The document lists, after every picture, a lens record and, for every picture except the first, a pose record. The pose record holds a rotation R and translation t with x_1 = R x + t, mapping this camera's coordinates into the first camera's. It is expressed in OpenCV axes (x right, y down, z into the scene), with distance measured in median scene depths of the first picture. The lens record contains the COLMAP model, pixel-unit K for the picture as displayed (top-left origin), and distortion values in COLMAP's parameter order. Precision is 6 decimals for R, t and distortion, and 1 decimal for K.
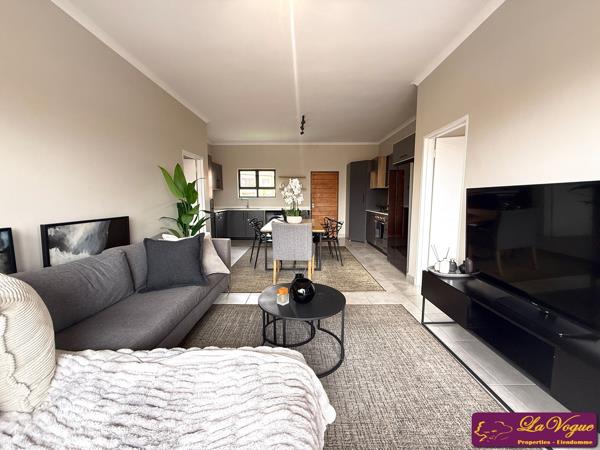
lens RADIAL K [[239.7, 0, 298.1], [0, 239.7, 224.5], [0, 0, 1]] dist [0.000665, 0.000035]
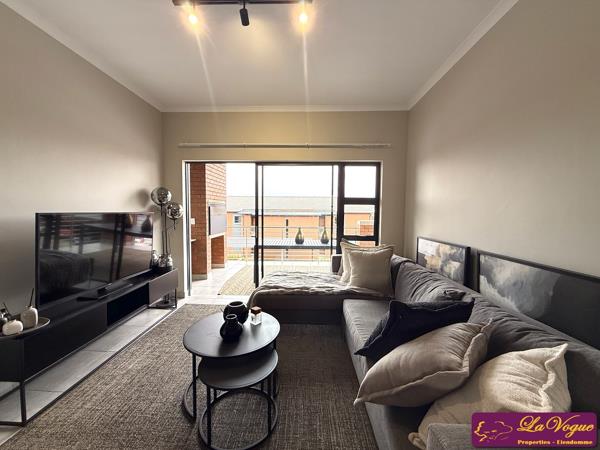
lens RADIAL K [[239.7, 0, 298.1], [0, 239.7, 224.5], [0, 0, 1]] dist [0.000665, 0.000035]
pose [[-0.999344, -0.008720, 0.035145, -0.078270], [-0.002607, 0.985382, 0.170341, -0.077399], [-0.036117, 0.170137, -0.984758, 0.546617]]
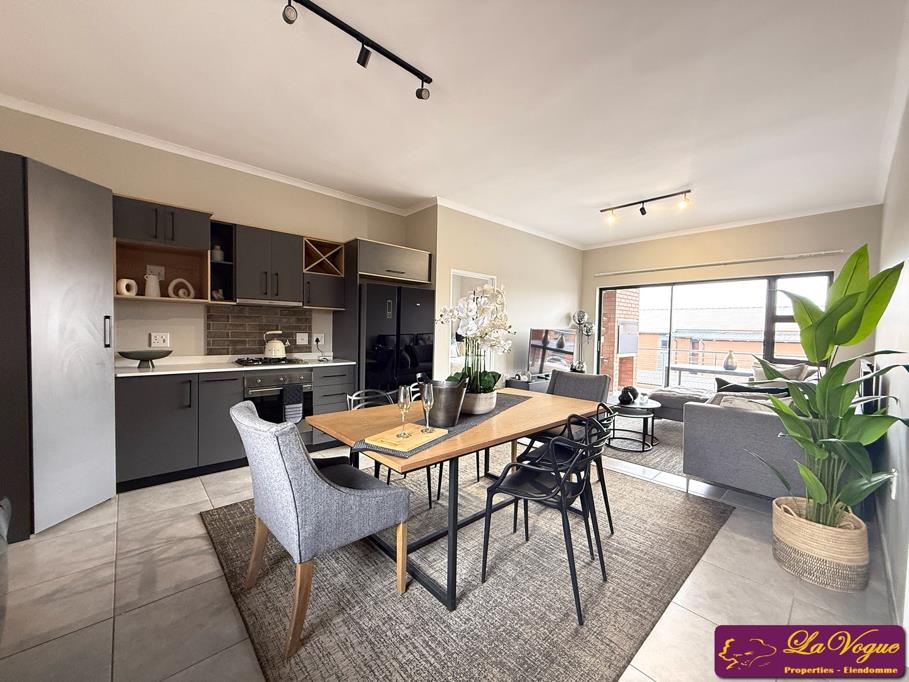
lens RADIAL K [[363.2, 0, 451.7], [0, 363.2, 340.2], [0, 0, 1]] dist [0.000665, 0.000035]
pose [[-0.672506, -0.035531, 0.739238, -0.271007], [0.064663, 0.992206, 0.106515, -0.115427], [-0.737261, 0.119433, -0.664967, 0.972620]]
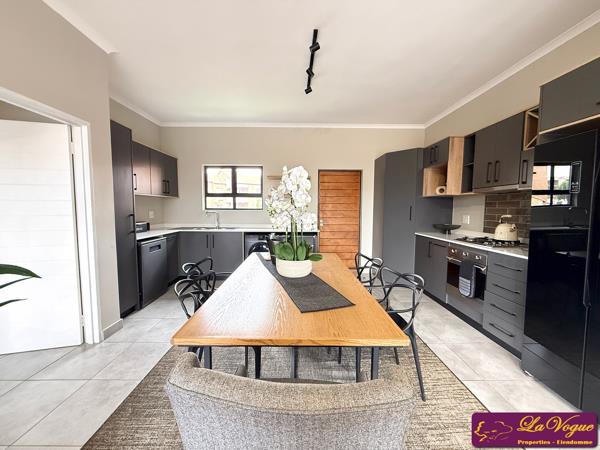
lens RADIAL K [[239.7, 0, 298.1], [0, 239.7, 224.5], [0, 0, 1]] dist [0.000665, 0.000035]
pose [[0.999871, 0.005164, 0.015192, -0.010834], [-0.004496, 0.999037, -0.043652, -0.052050], [-0.015403, 0.043578, 0.998931, 0.404093]]
